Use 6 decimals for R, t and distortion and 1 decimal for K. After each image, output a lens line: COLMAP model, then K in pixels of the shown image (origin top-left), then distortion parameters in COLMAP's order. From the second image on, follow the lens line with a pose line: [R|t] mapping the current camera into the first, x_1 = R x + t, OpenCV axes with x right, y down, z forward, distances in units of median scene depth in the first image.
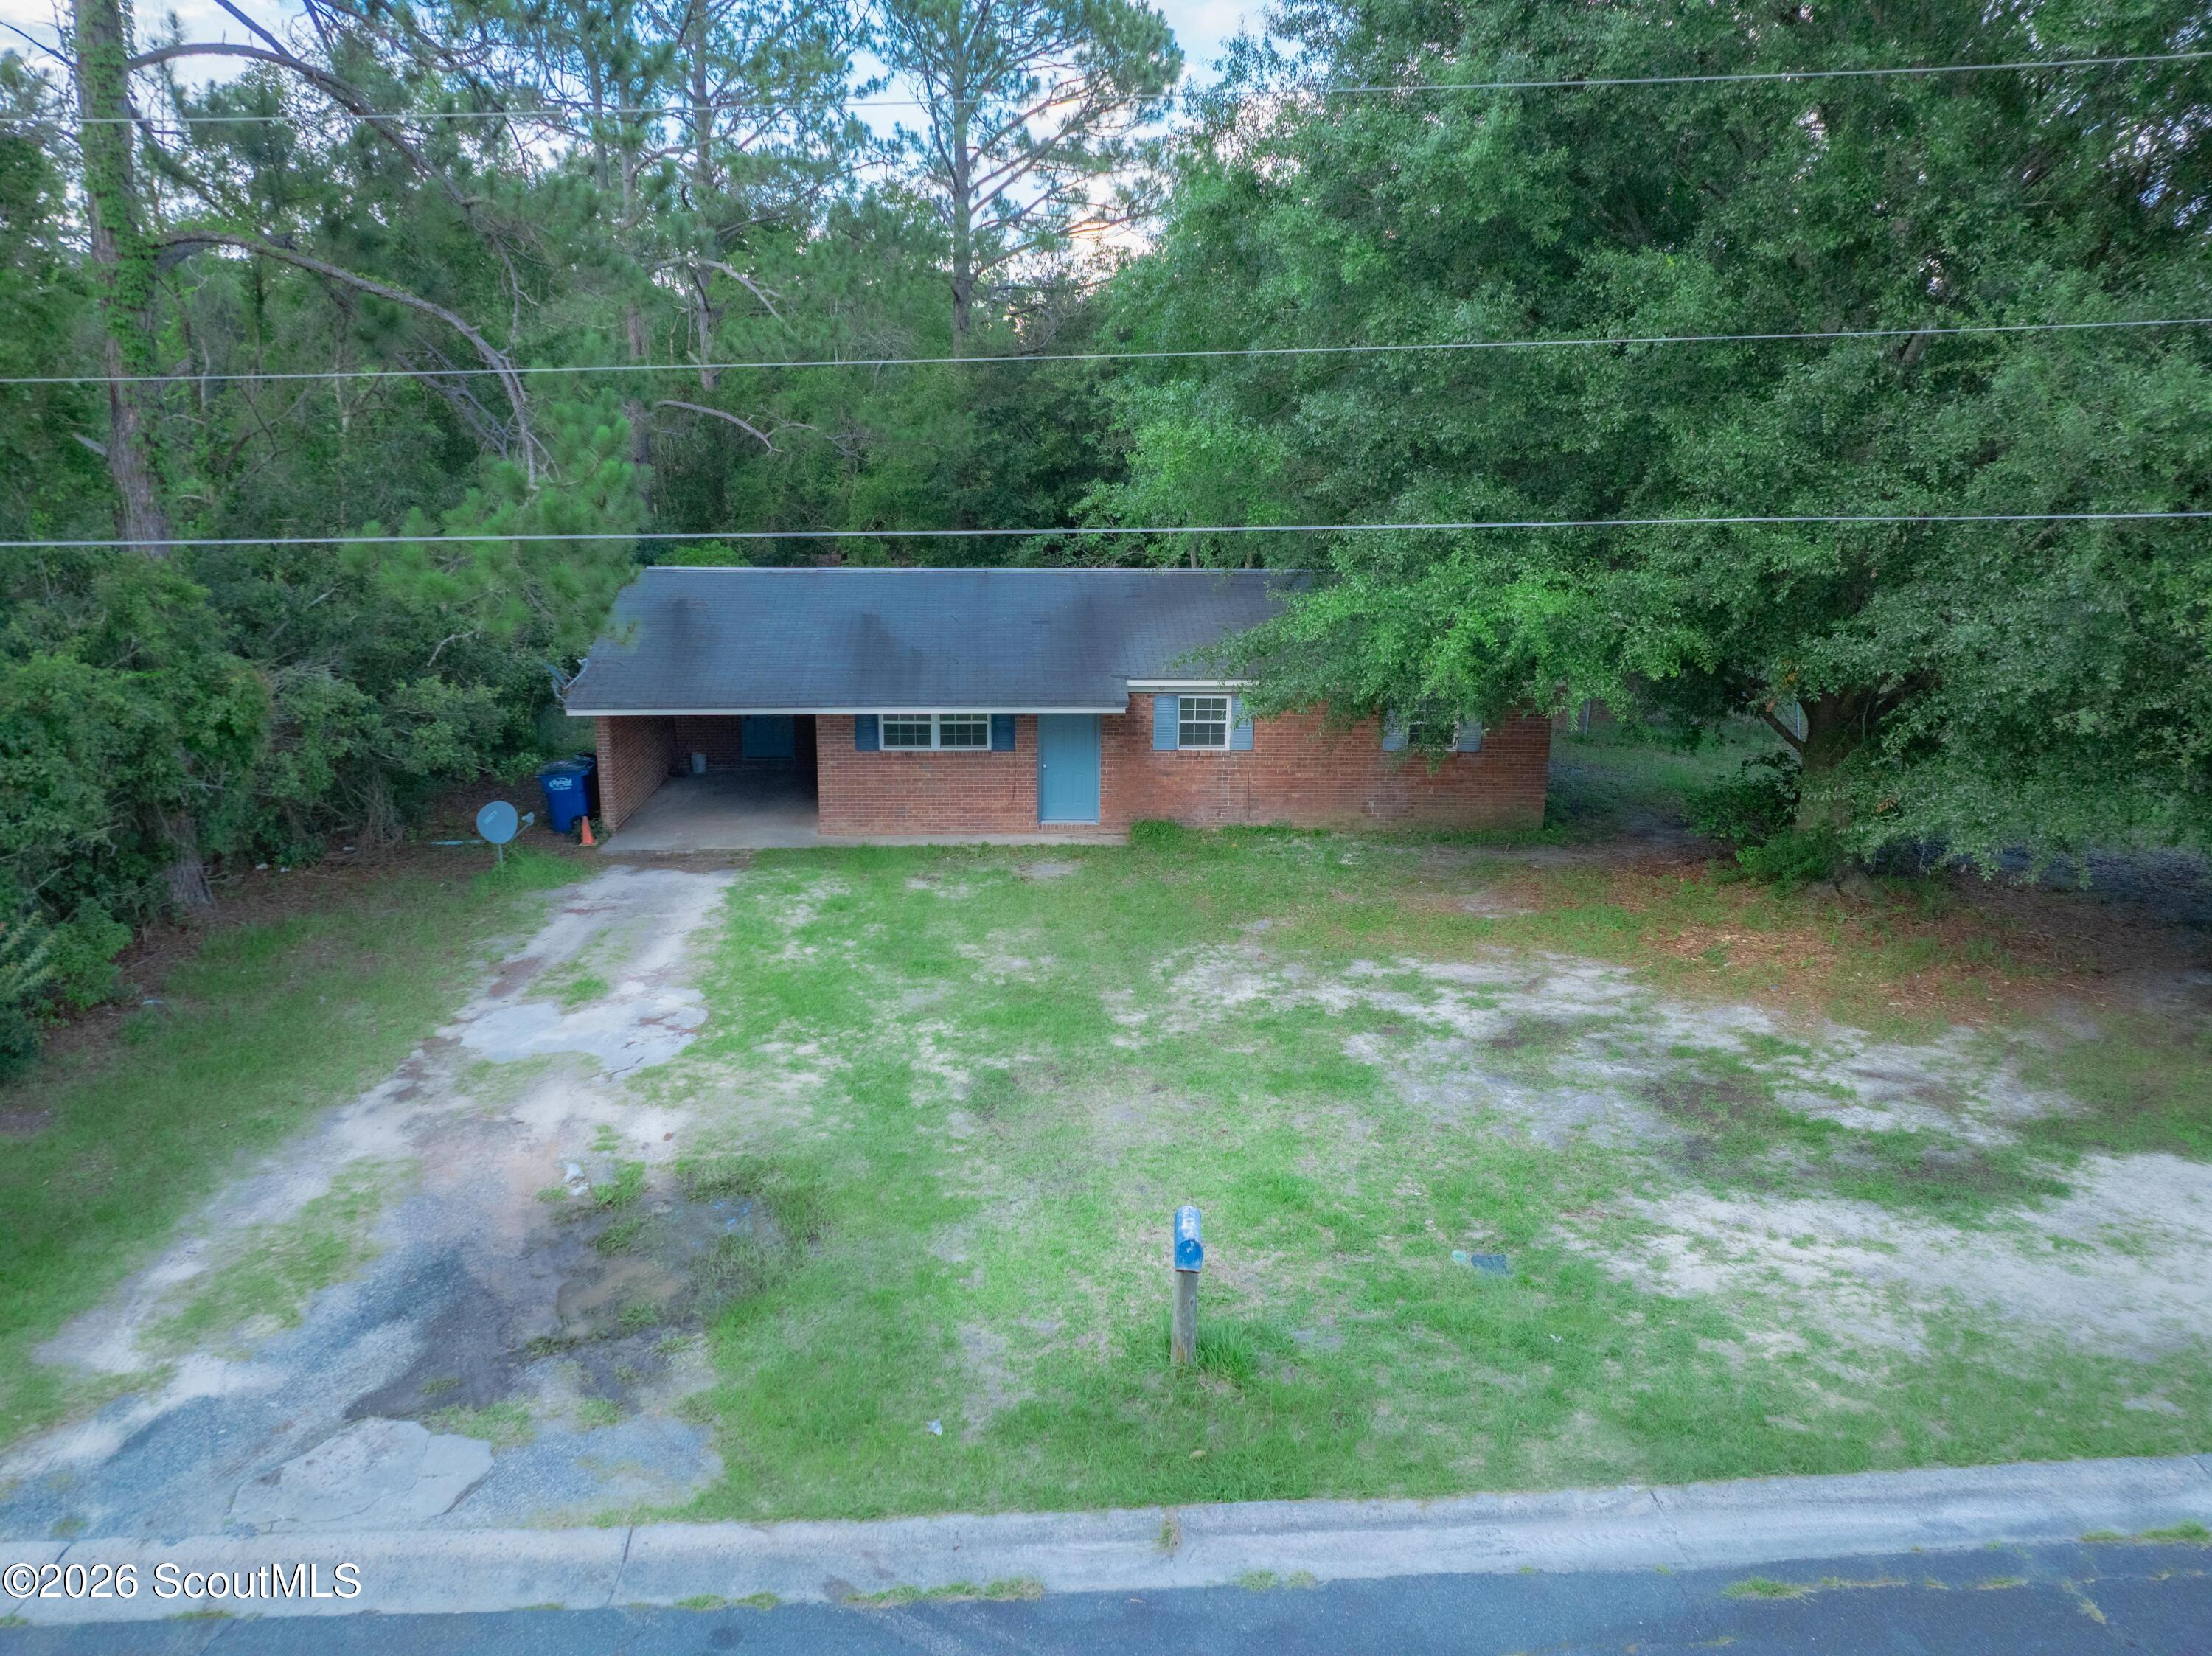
lens RADIAL K [[1565.9, 0, 1107.2], [0, 1565.9, 822.9], [0, 0, 1]] dist [-0.031848, 0.000848]
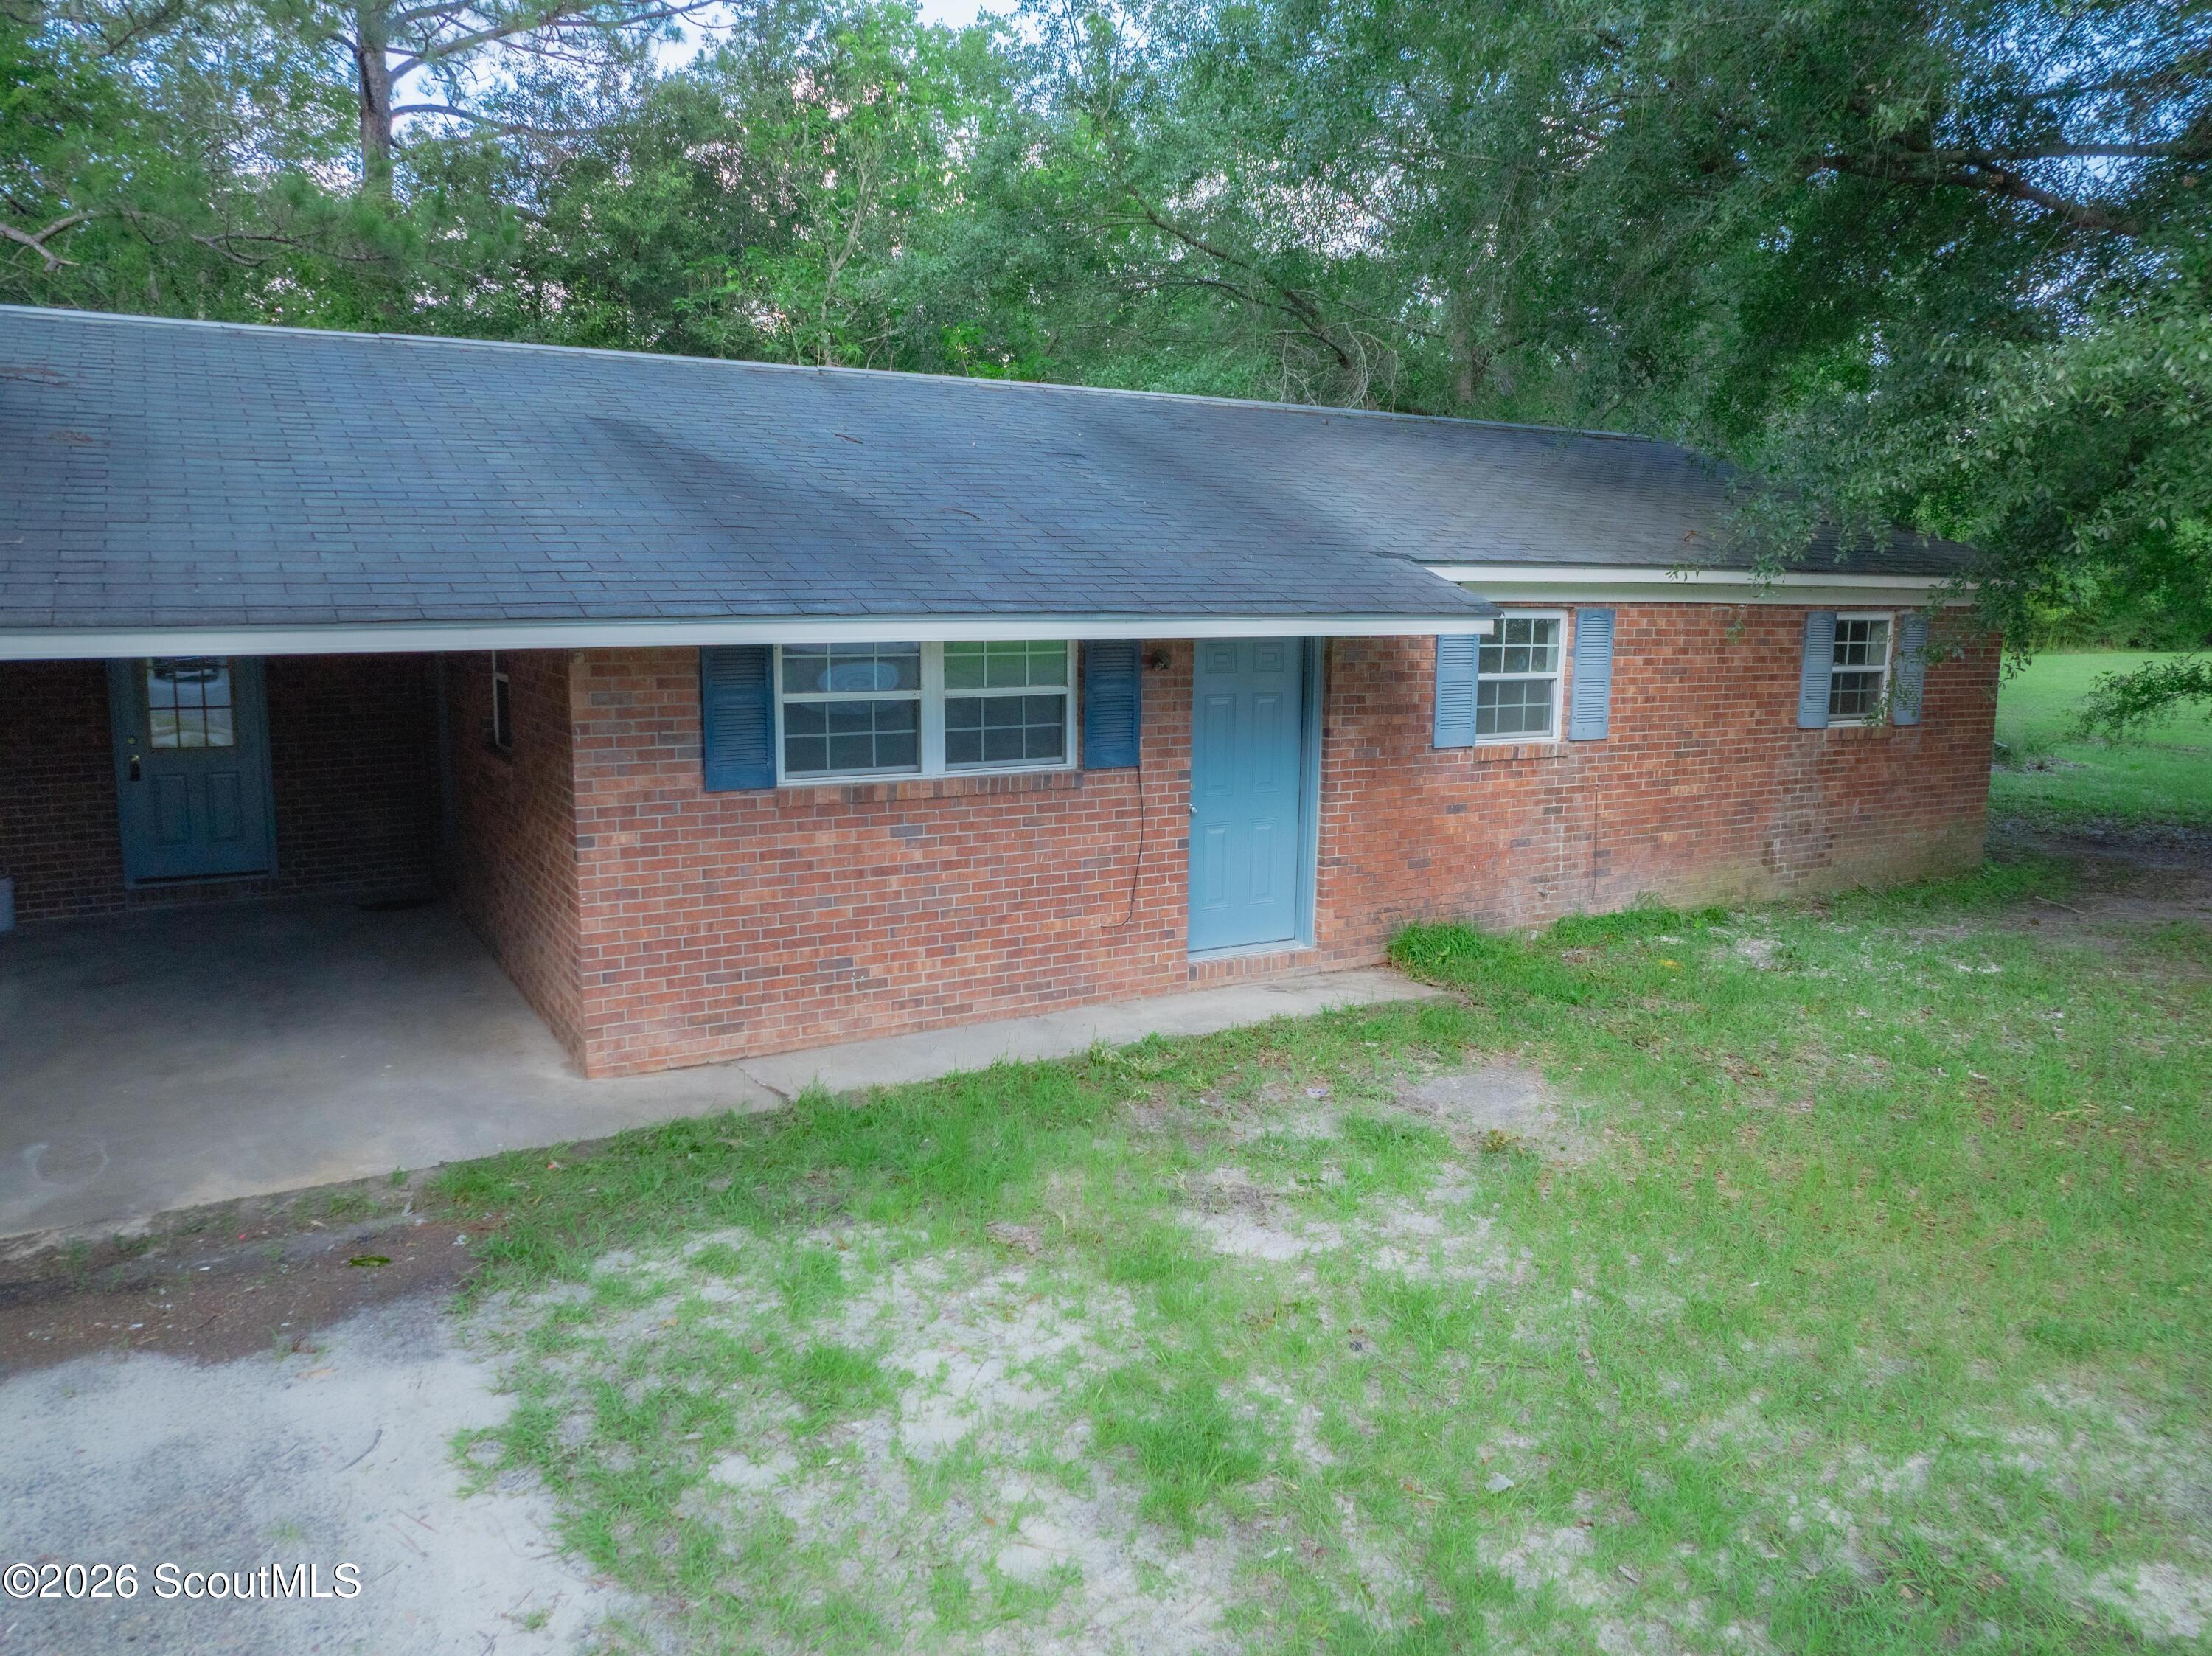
lens RADIAL K [[1565.9, 0, 1099.9], [0, 1565.9, 830.6], [0, 0, 1]] dist [-0.031848, 0.000848]
pose [[0.887135, -0.074985, 0.455377, -0.230858], [0.111392, 0.992330, -0.053604, -0.013919], [-0.447865, 0.098279, 0.888683, 0.692717]]
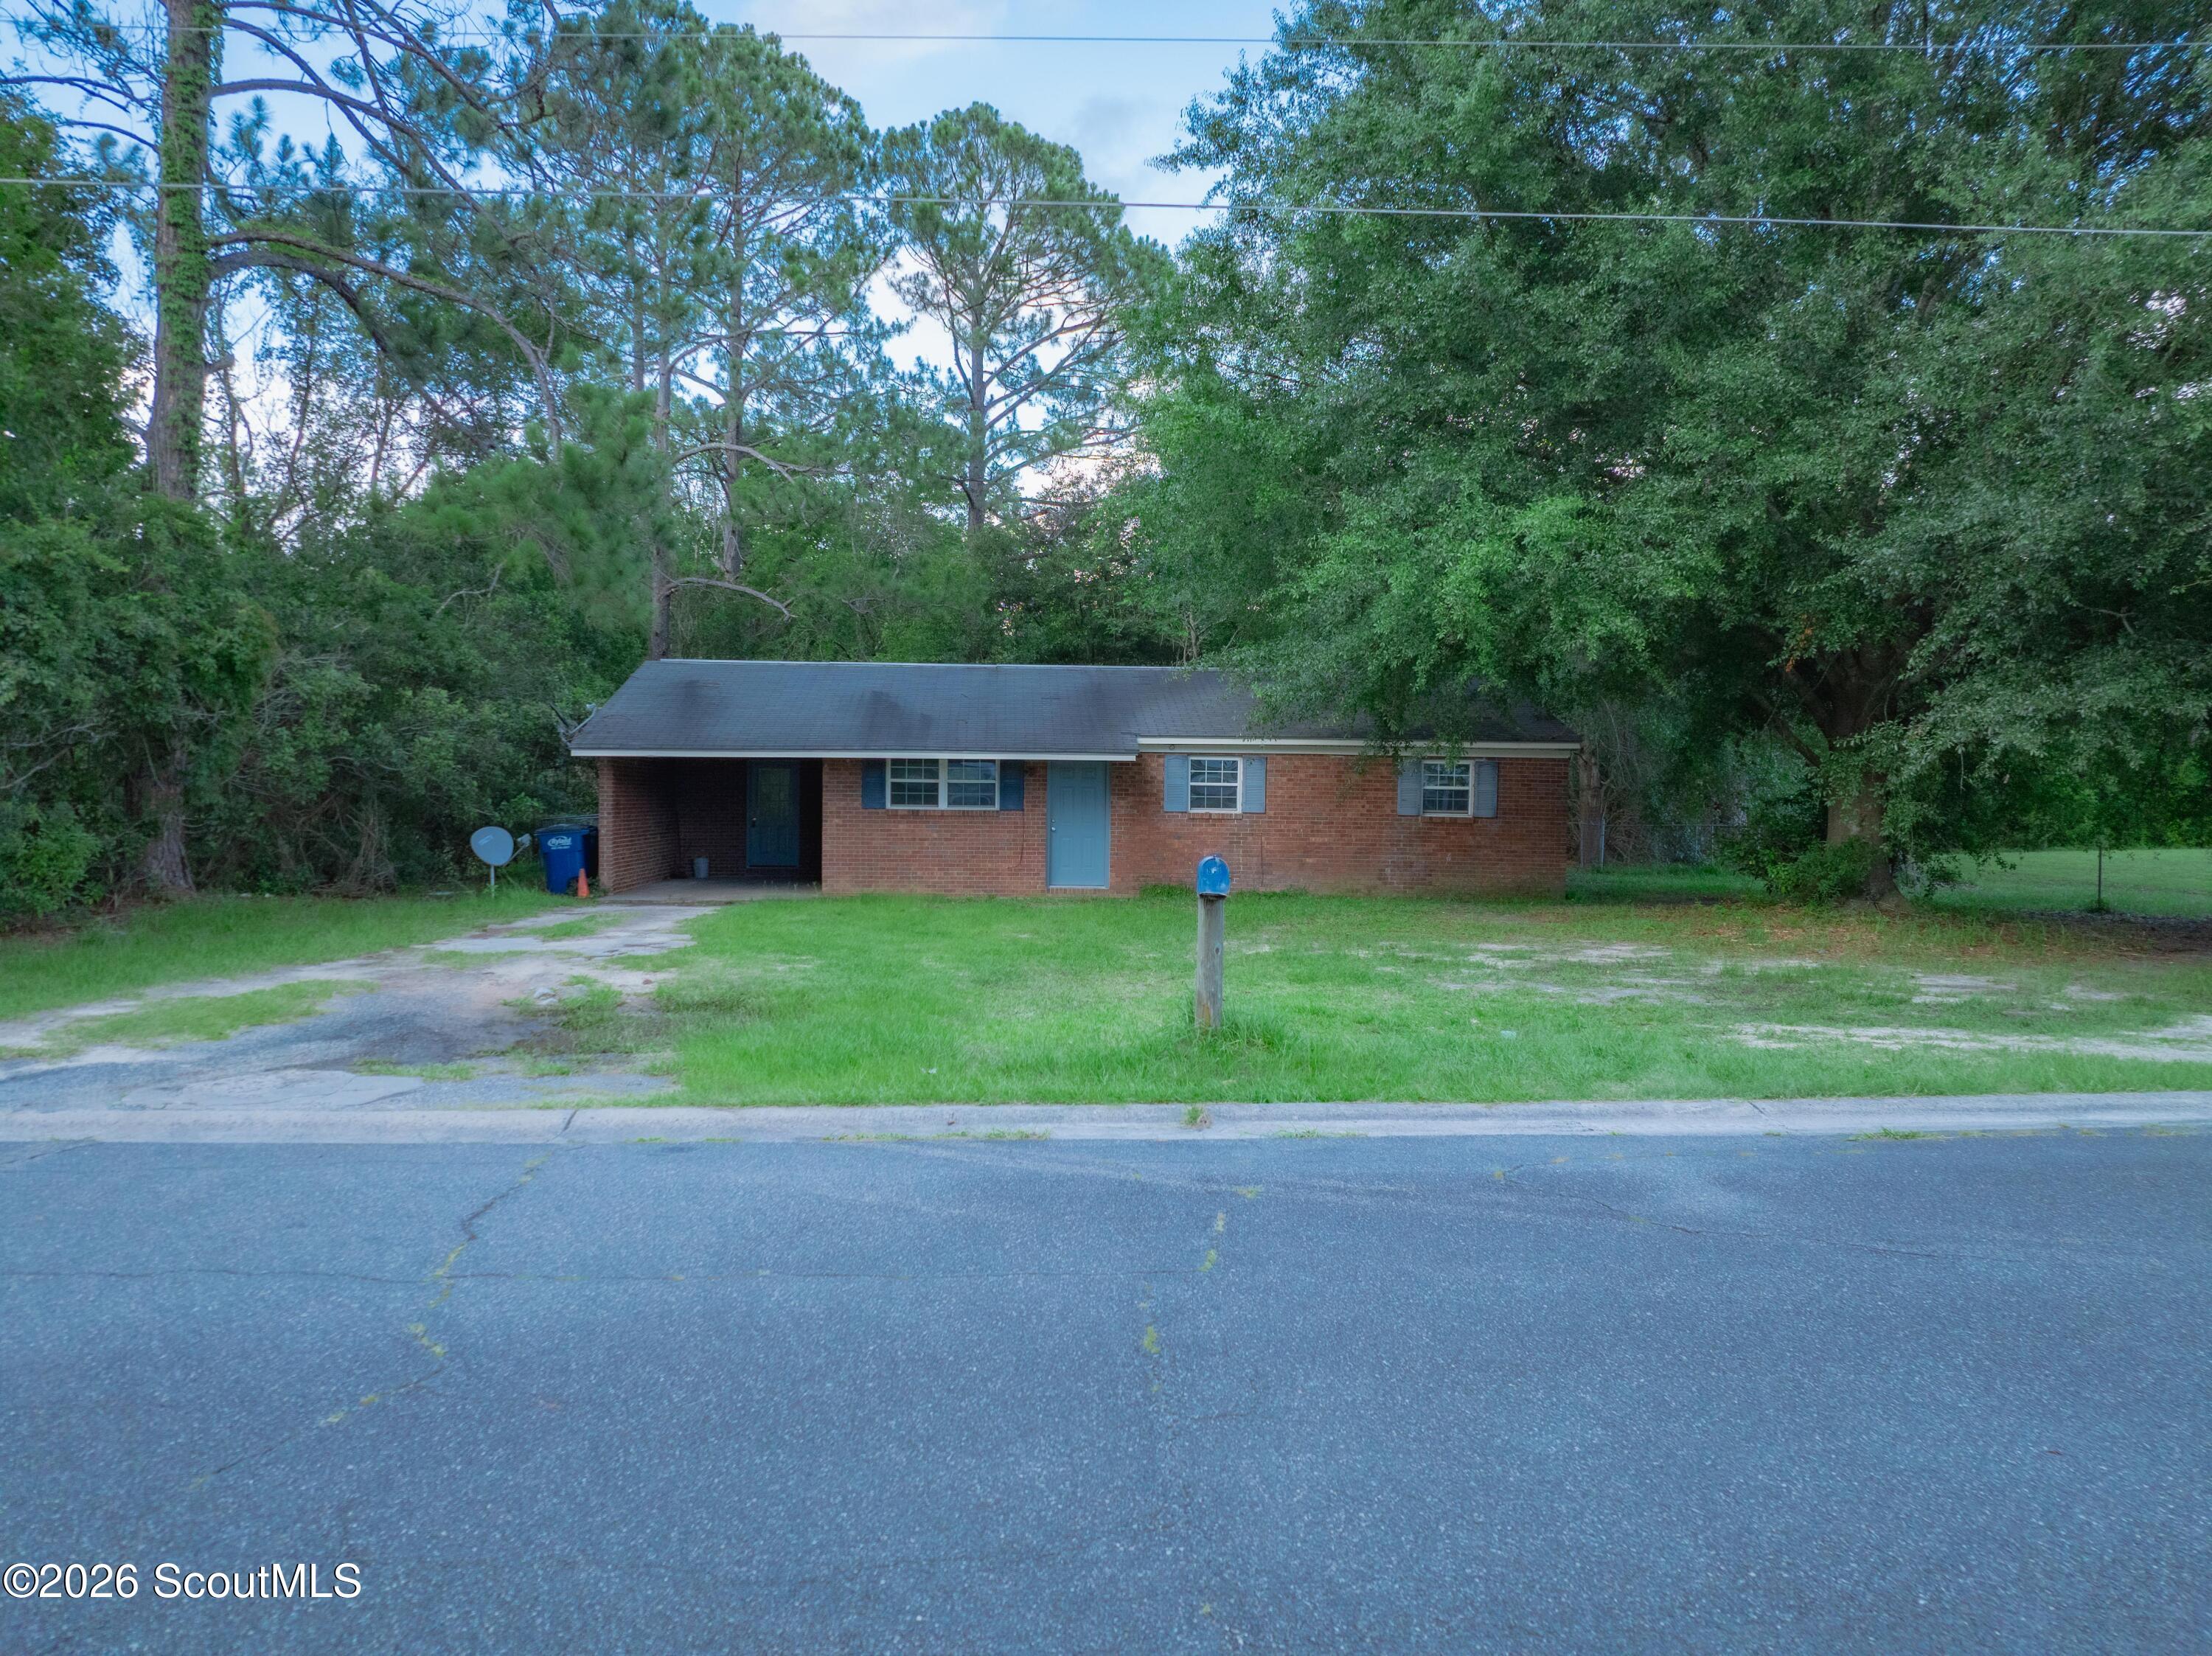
lens RADIAL K [[1565.9, 0, 1108.1], [0, 1565.9, 823.3], [0, 0, 1]] dist [-0.031848, 0.000848]
pose [[0.999996, -0.000287, -0.002904, -0.002947], [-0.000356, 0.975730, -0.218975, 0.177697], [0.002896, 0.218975, 0.975726, 0.042472]]
